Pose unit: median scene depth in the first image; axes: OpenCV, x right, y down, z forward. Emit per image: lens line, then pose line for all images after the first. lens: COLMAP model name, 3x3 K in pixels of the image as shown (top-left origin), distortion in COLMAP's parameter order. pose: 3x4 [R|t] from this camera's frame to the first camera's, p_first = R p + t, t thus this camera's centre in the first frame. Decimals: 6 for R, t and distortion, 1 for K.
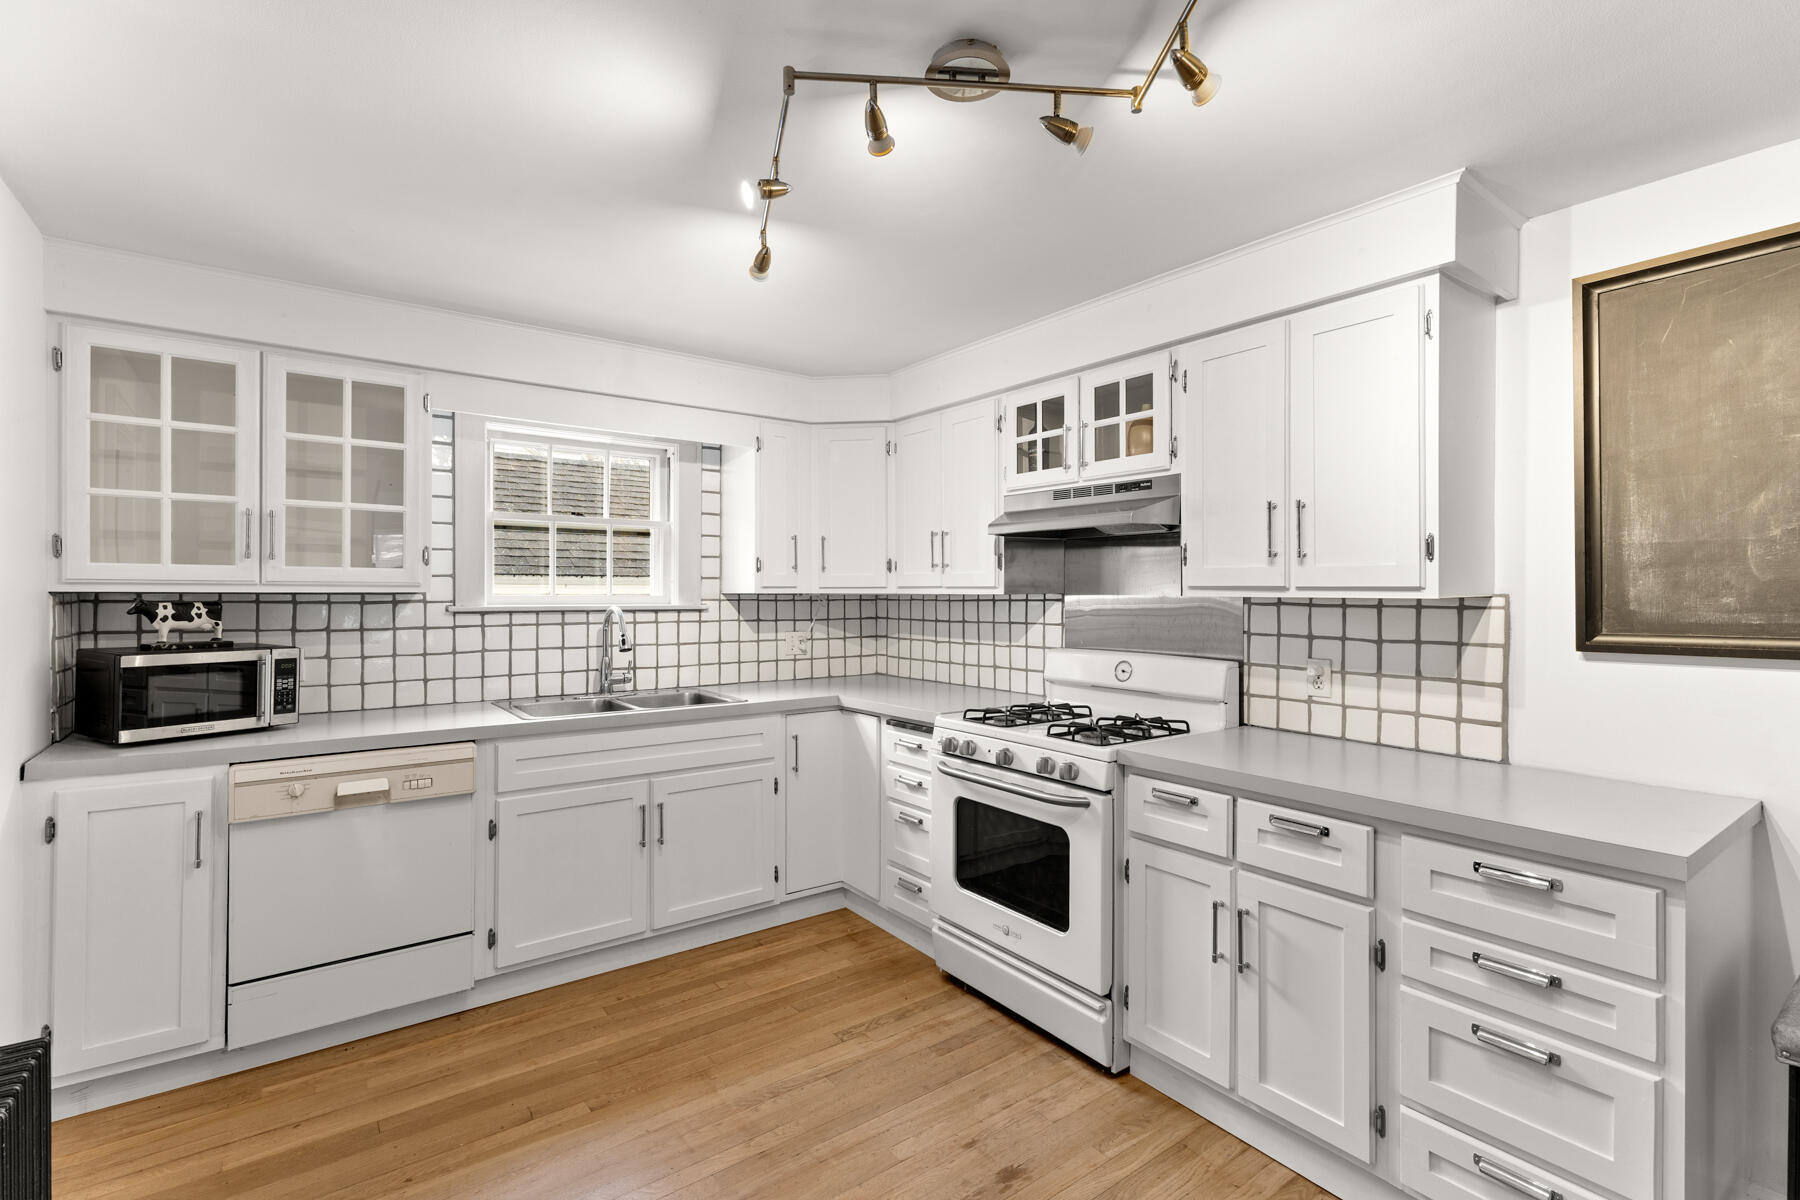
lens RADIAL K [[825.6, 0, 895.6], [0, 825.6, 591.4], [0, 0, 1]] dist [0.011123, -0.001614]
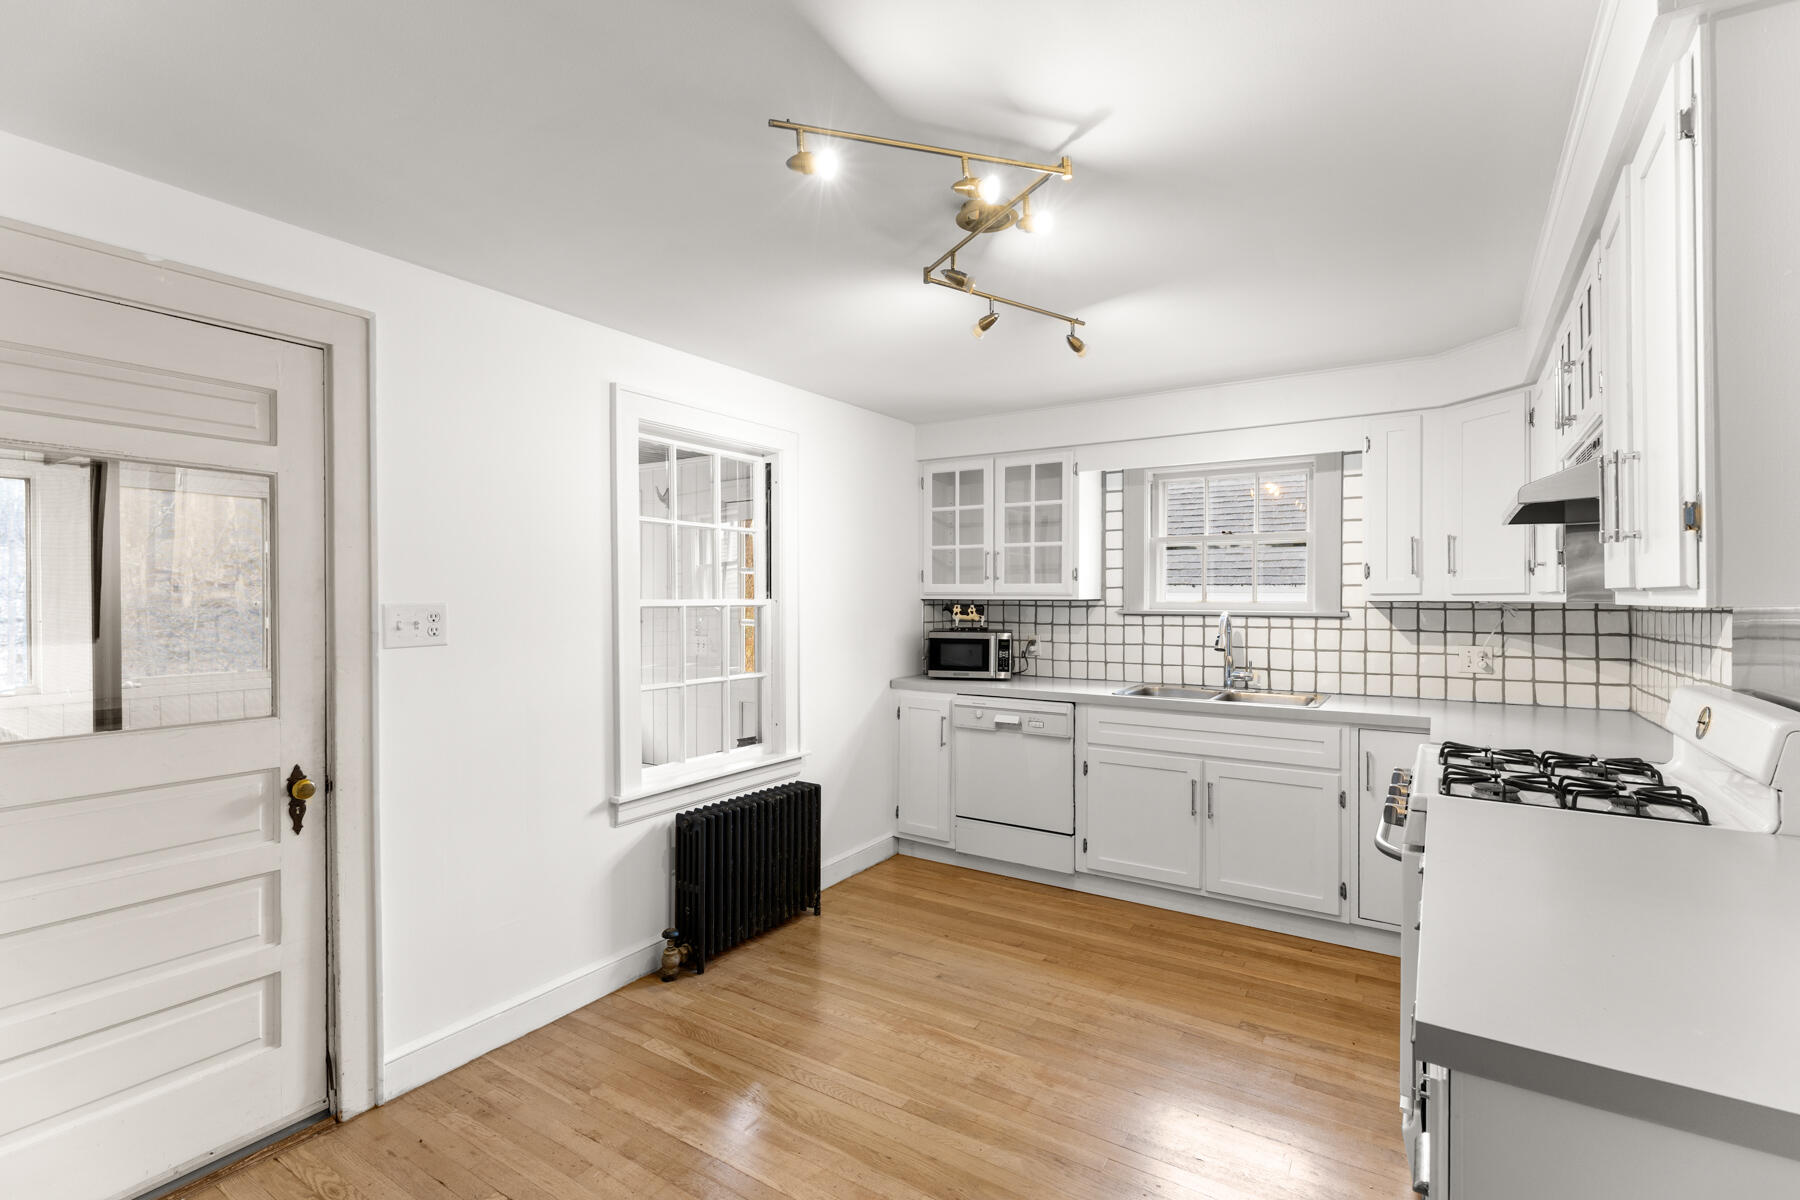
lens RADIAL K [[825.6, 0, 898.3], [0, 825.6, 600.9], [0, 0, 1]] dist [0.011123, -0.001614]
pose [[0.351240, 0.001430, -0.936284, 0.656854], [-0.001088, 0.999999, 0.001119, 0.002448], [0.936285, 0.000626, 0.351241, 0.194989]]
